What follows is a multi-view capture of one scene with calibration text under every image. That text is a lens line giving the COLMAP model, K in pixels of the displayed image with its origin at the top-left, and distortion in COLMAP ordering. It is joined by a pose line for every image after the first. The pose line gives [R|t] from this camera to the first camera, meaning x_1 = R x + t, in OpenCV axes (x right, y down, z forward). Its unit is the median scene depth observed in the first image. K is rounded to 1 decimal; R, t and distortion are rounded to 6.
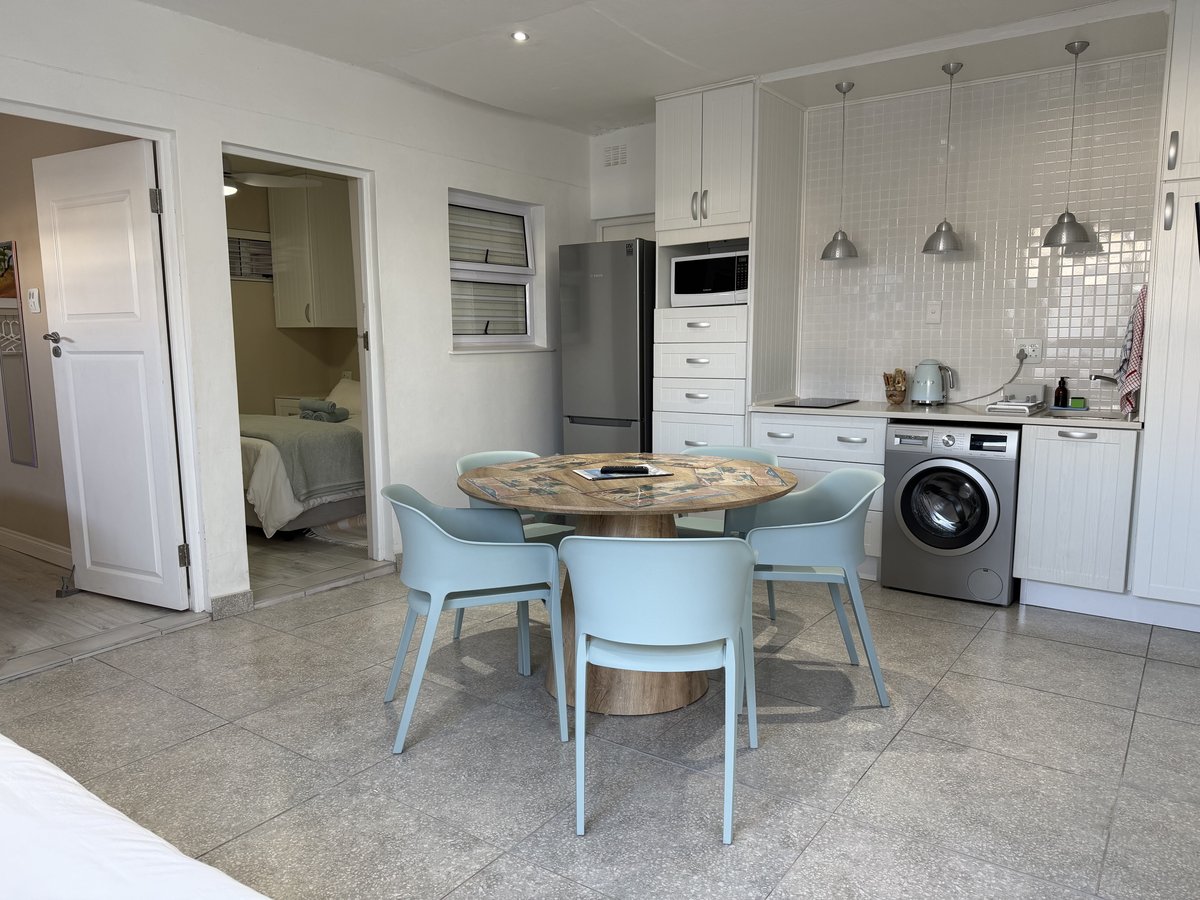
lens RADIAL K [[853.0, 0, 598.2], [0, 853.0, 451.4], [0, 0, 1]] dist [0.055673, -0.069550]
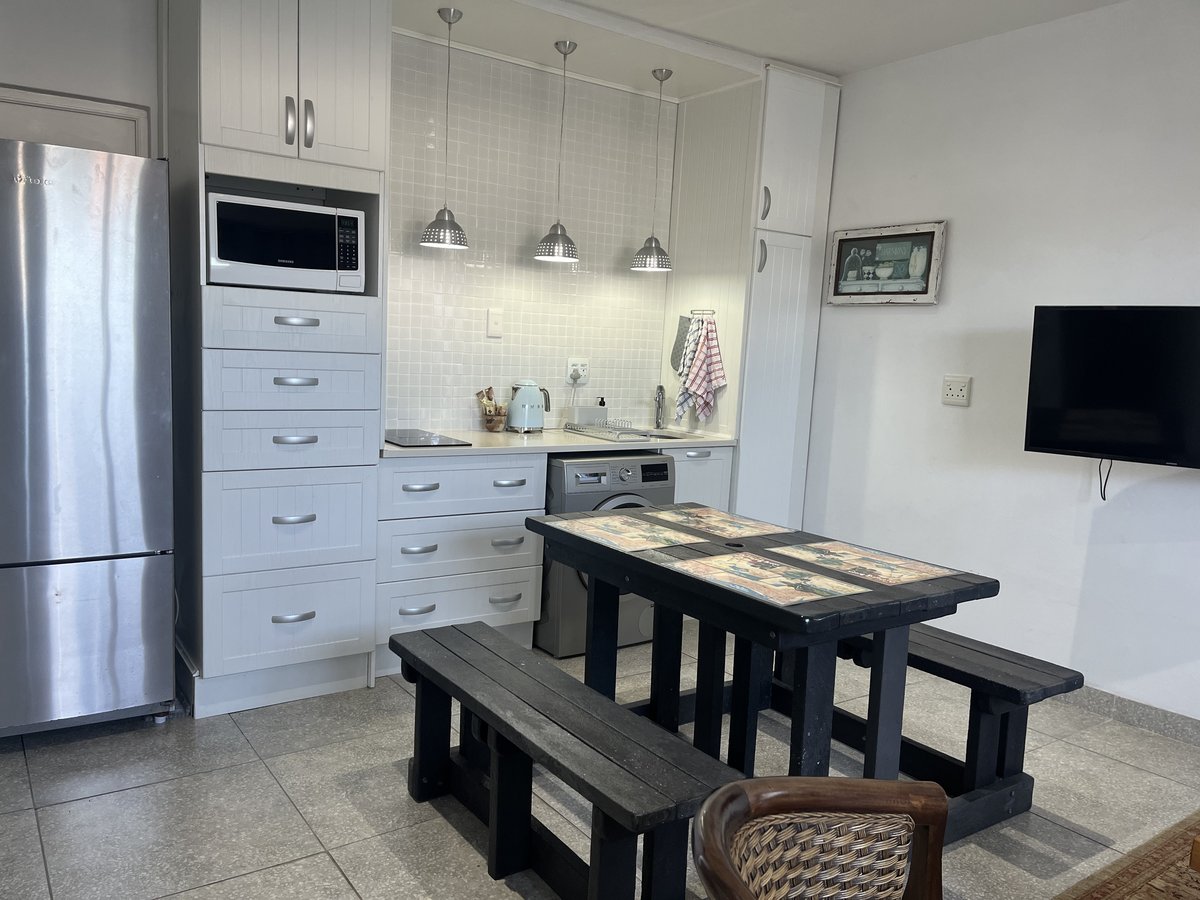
lens RADIAL K [[910.2, 0, 590.3], [0, 910.2, 450.7], [0, 0, 1]] dist [0.066908, -0.093805]
pose [[0.342755, -0.087581, 0.935333, -0.448732], [0.069809, 0.995267, 0.067611, -0.093928], [-0.936827, 0.042121, 0.347246, 0.626913]]
